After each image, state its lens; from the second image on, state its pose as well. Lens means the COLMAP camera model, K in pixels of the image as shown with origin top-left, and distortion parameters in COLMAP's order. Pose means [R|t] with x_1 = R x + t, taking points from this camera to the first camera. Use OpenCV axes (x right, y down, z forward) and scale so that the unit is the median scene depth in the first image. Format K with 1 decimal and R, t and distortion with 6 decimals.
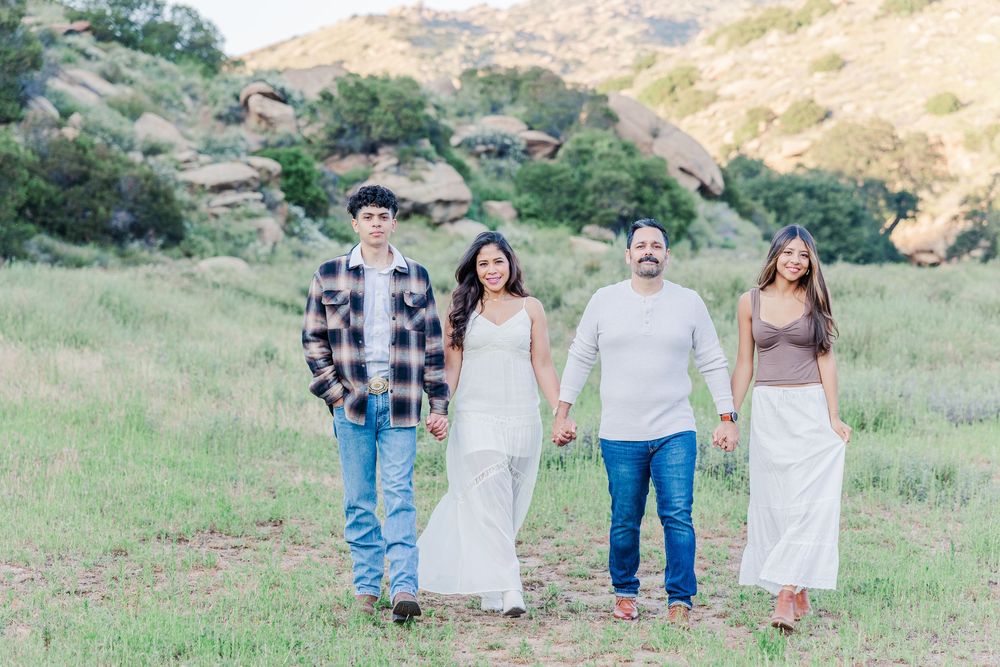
lens RADIAL K [[2047.4, 0, 501.3], [0, 2047.4, 333.5], [0, 0, 1]] dist [0.133324, 0.000000]
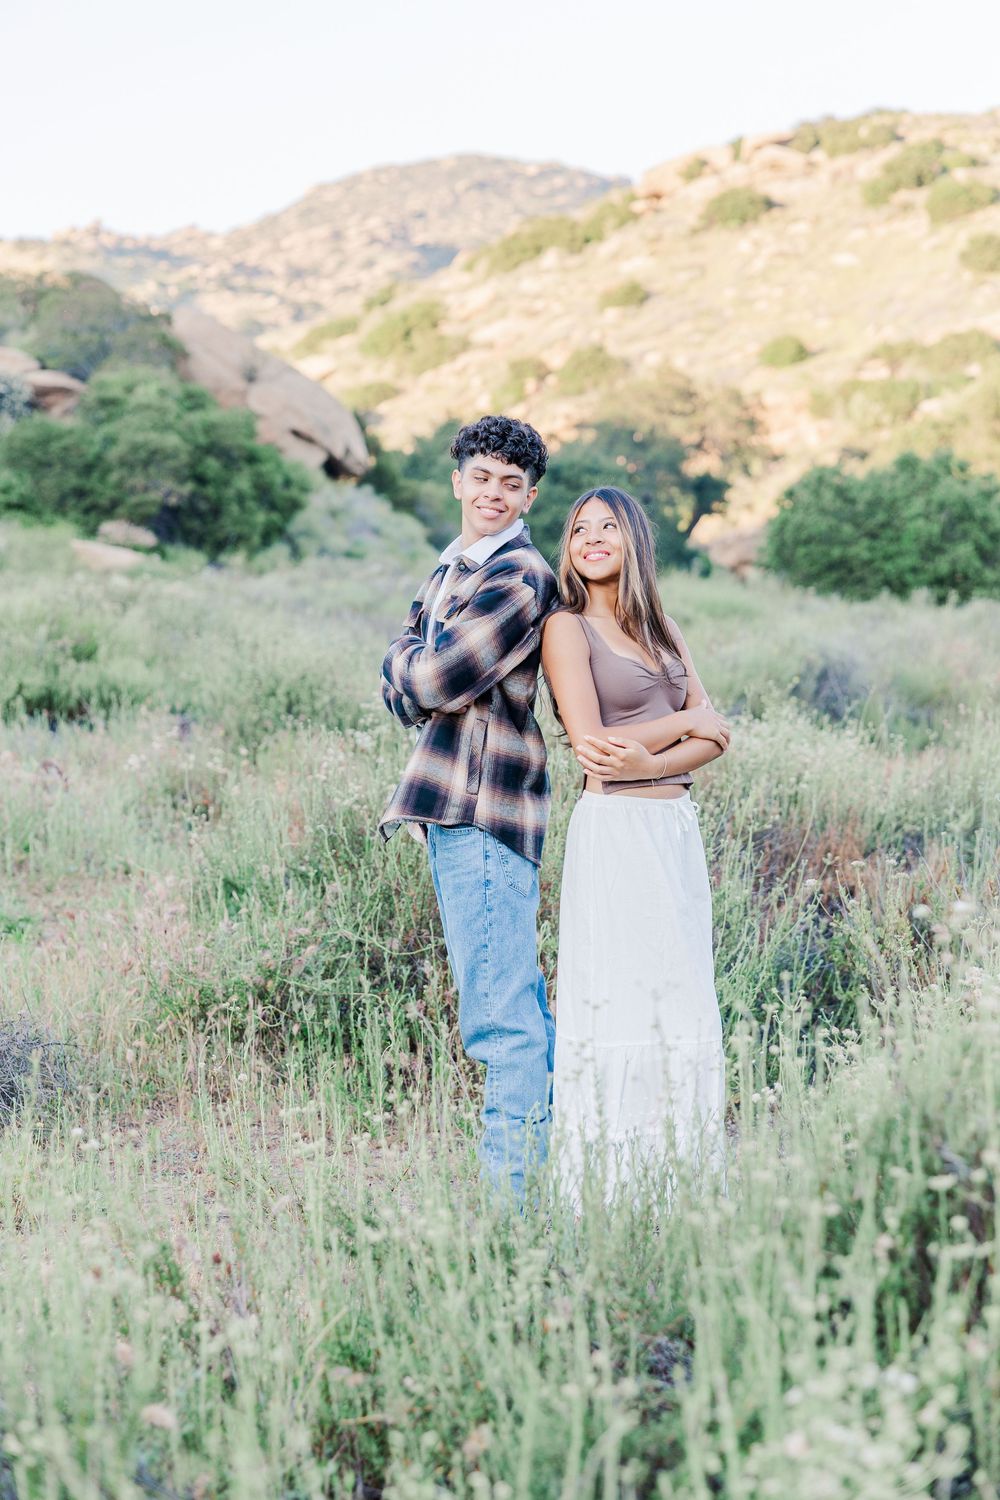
lens RADIAL K [[2668.6, 0, 497.8], [0, 2668.6, 750.8], [0, 0, 1]] dist [0.127261, 0.000000]
pose [[0.997023, -0.018020, 0.074966, 0.045844], [0.015963, 0.999482, 0.027958, -0.002407], [-0.075431, -0.026678, 0.996794, 0.092410]]
